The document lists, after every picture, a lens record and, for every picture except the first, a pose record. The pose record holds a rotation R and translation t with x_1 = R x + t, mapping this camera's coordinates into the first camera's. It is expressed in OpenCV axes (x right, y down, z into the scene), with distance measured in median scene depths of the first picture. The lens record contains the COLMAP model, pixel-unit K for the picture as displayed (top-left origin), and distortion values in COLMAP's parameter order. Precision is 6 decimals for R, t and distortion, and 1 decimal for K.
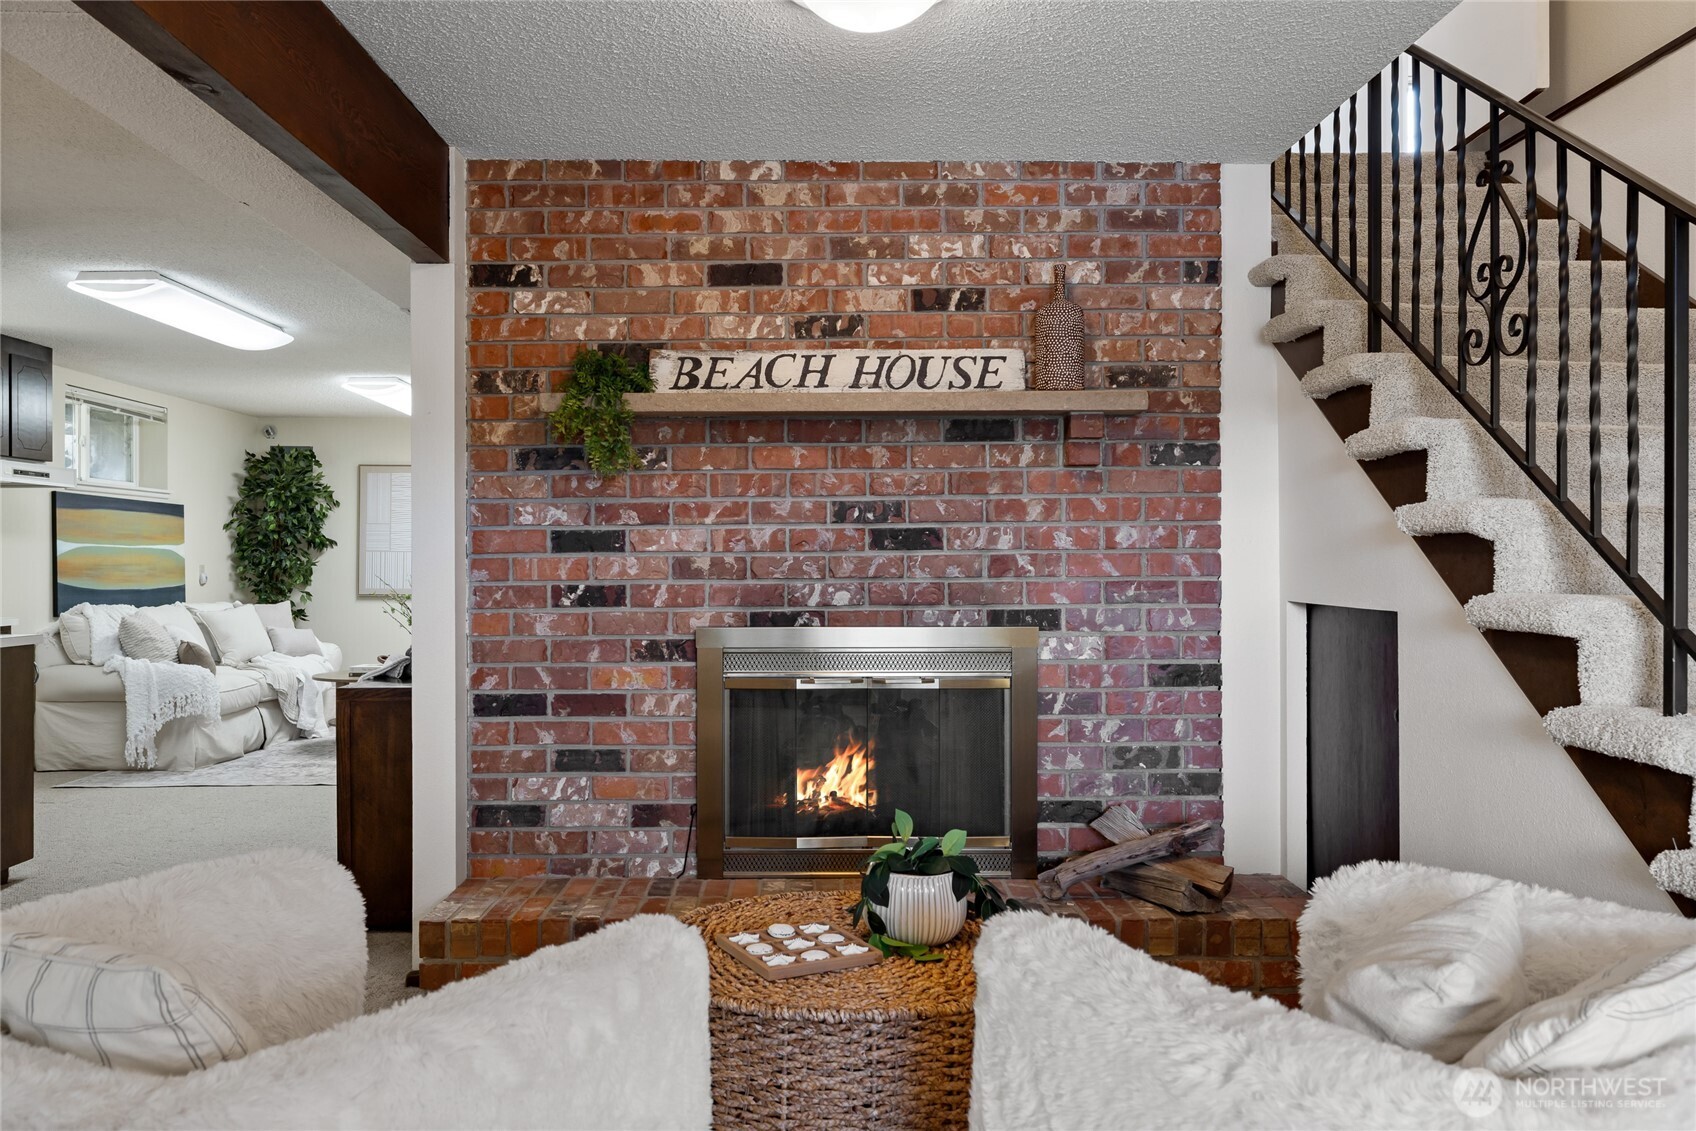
lens RADIAL K [[1252.5, 0, 839.0], [0, 1252.5, 559.6], [0, 0, 1]] dist [-0.012775, -0.004888]
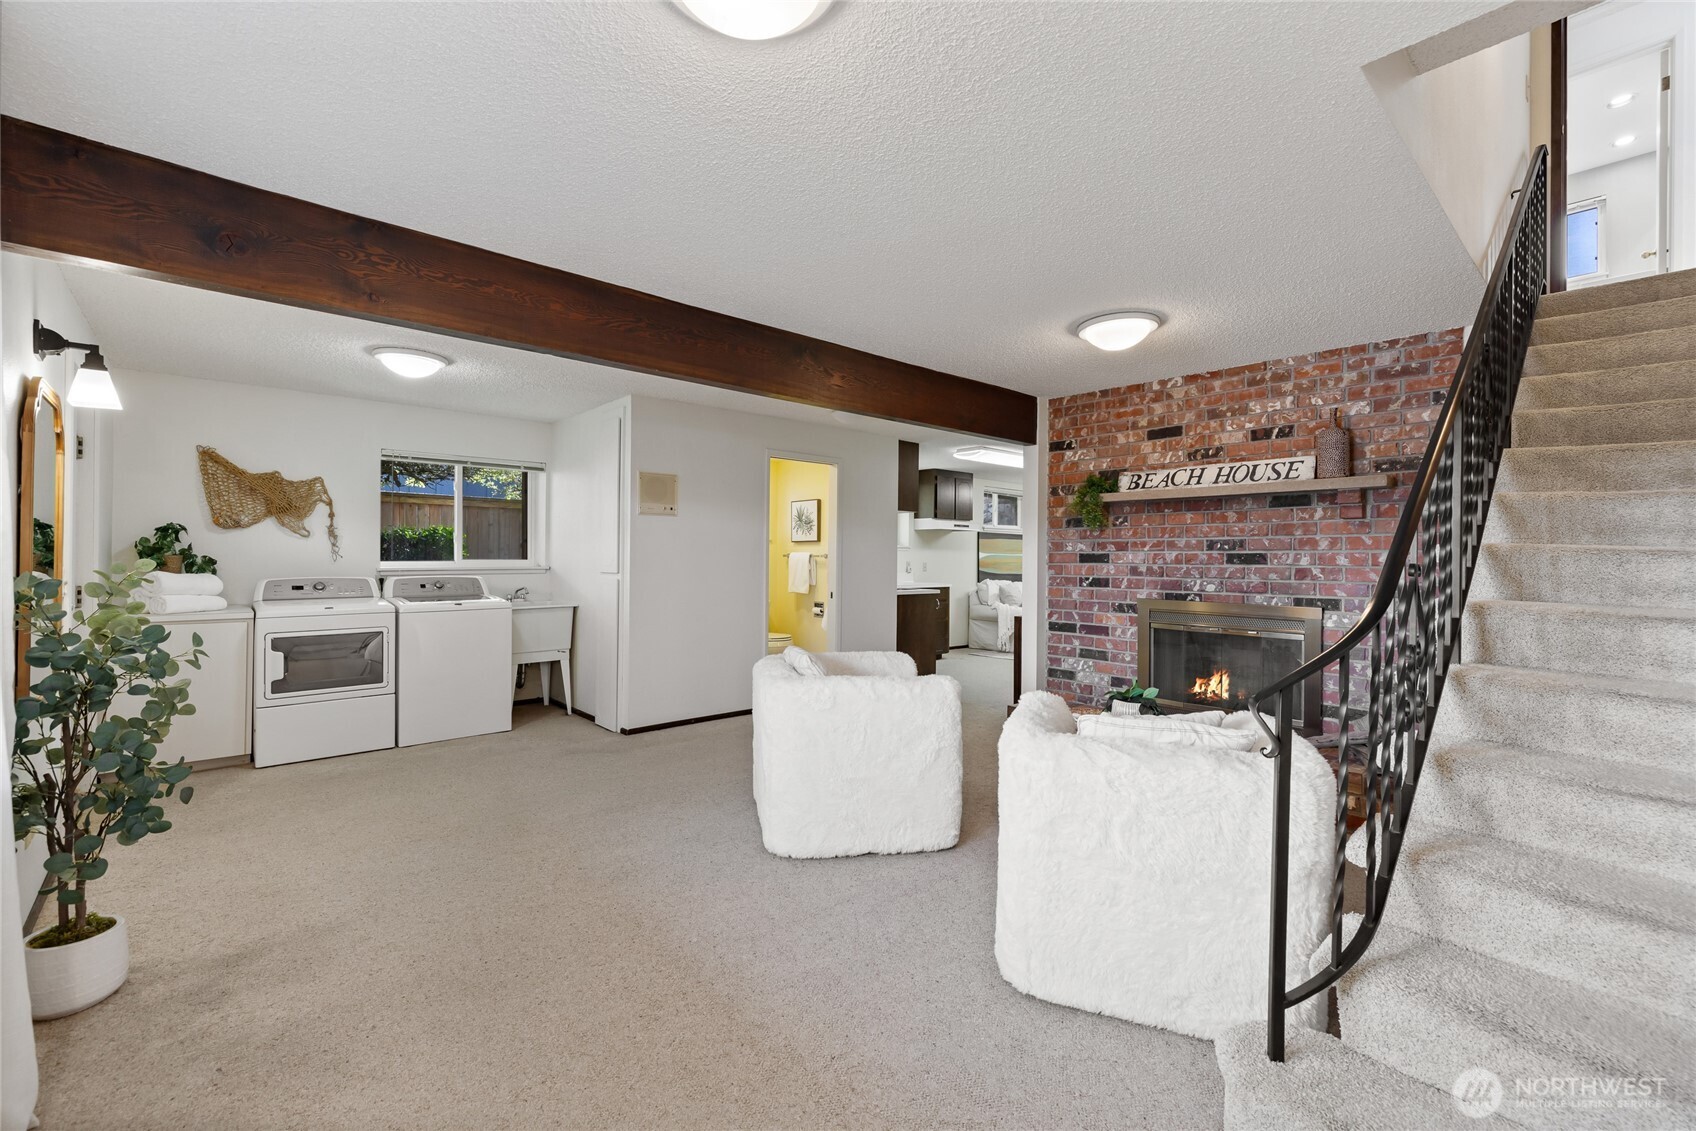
lens RADIAL K [[714.6, 0, 843.0], [0, 714.6, 551.9], [0, 0, 1]] dist [0.003083, 0.000763]
pose [[0.661302, 0.004335, -0.750107, 0.473331], [-0.011567, 0.999923, -0.004419, -0.015007], [0.750030, 0.011599, 0.661302, -0.204681]]
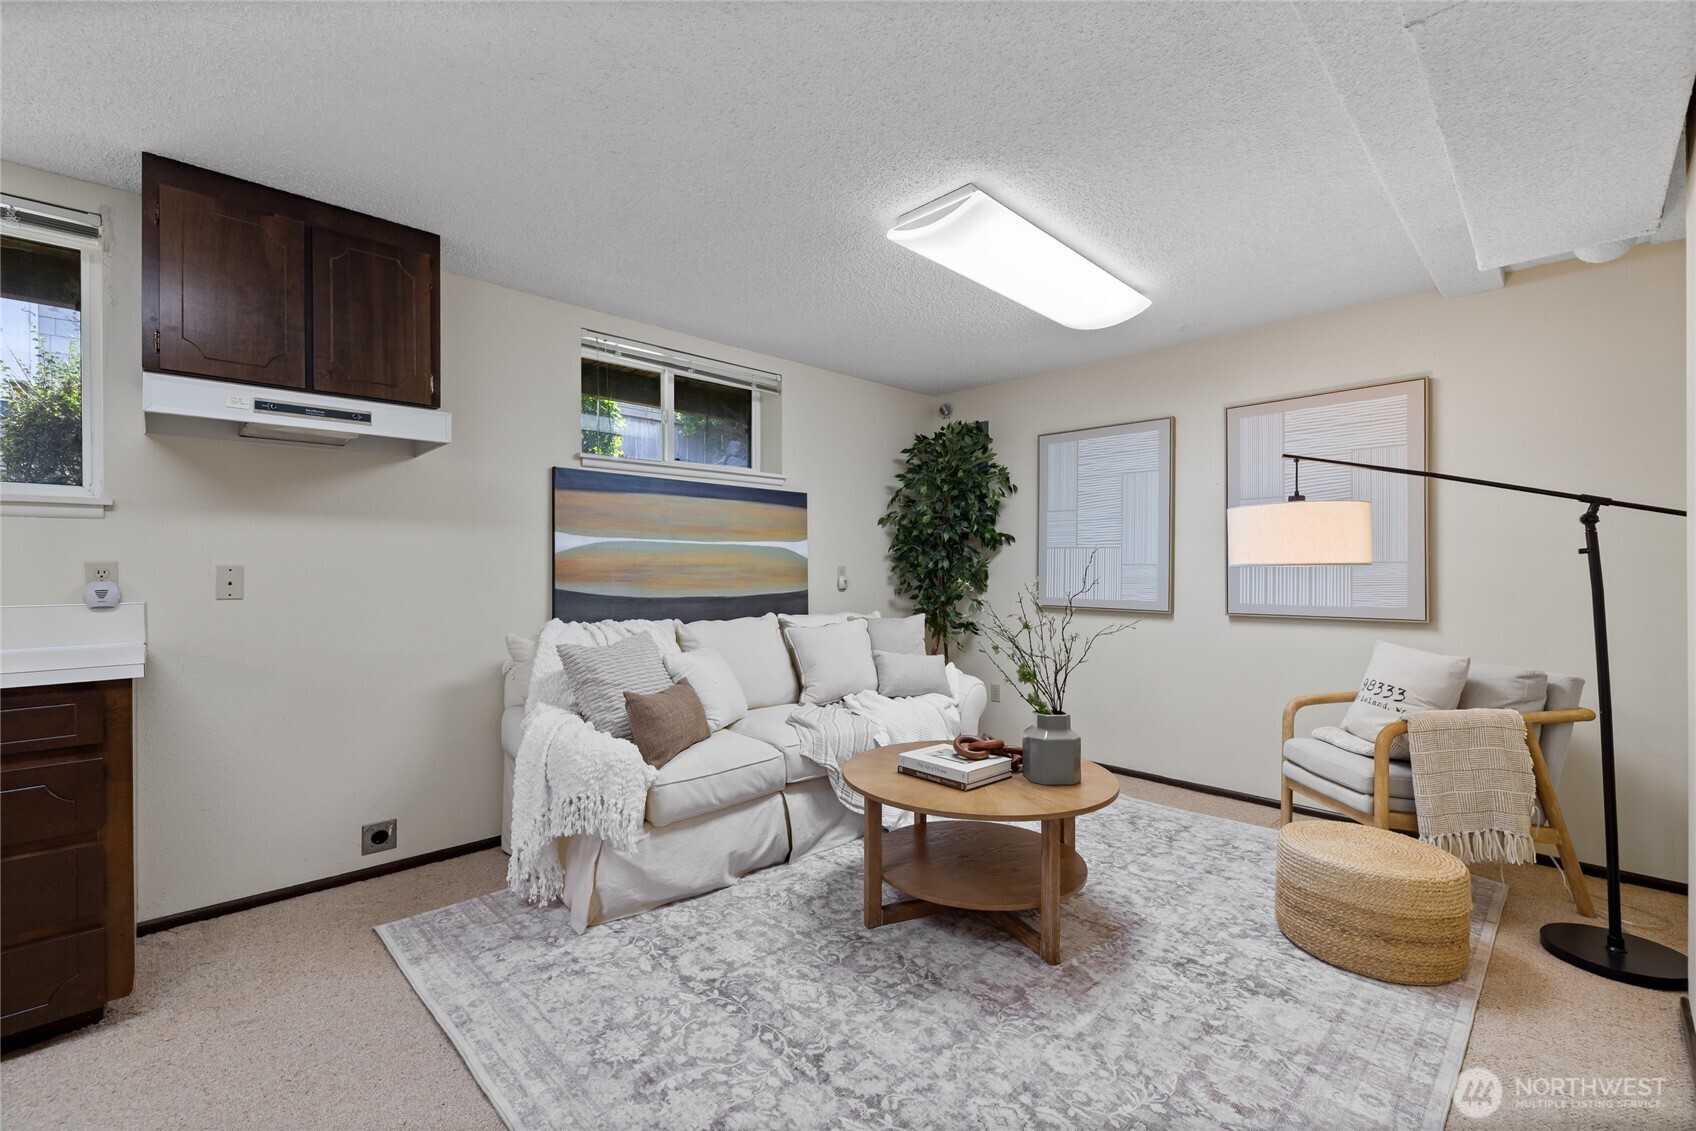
lens RADIAL K [[714.6, 0, 844.9], [0, 714.6, 564.2], [0, 0, 1]] dist [0.003083, 0.000763]
pose [[0.675312, -0.002664, -0.737527, -0.412620], [0.001476, 0.999996, -0.002261, 0.009960], [0.737531, 0.000438, 0.675314, 1.779399]]
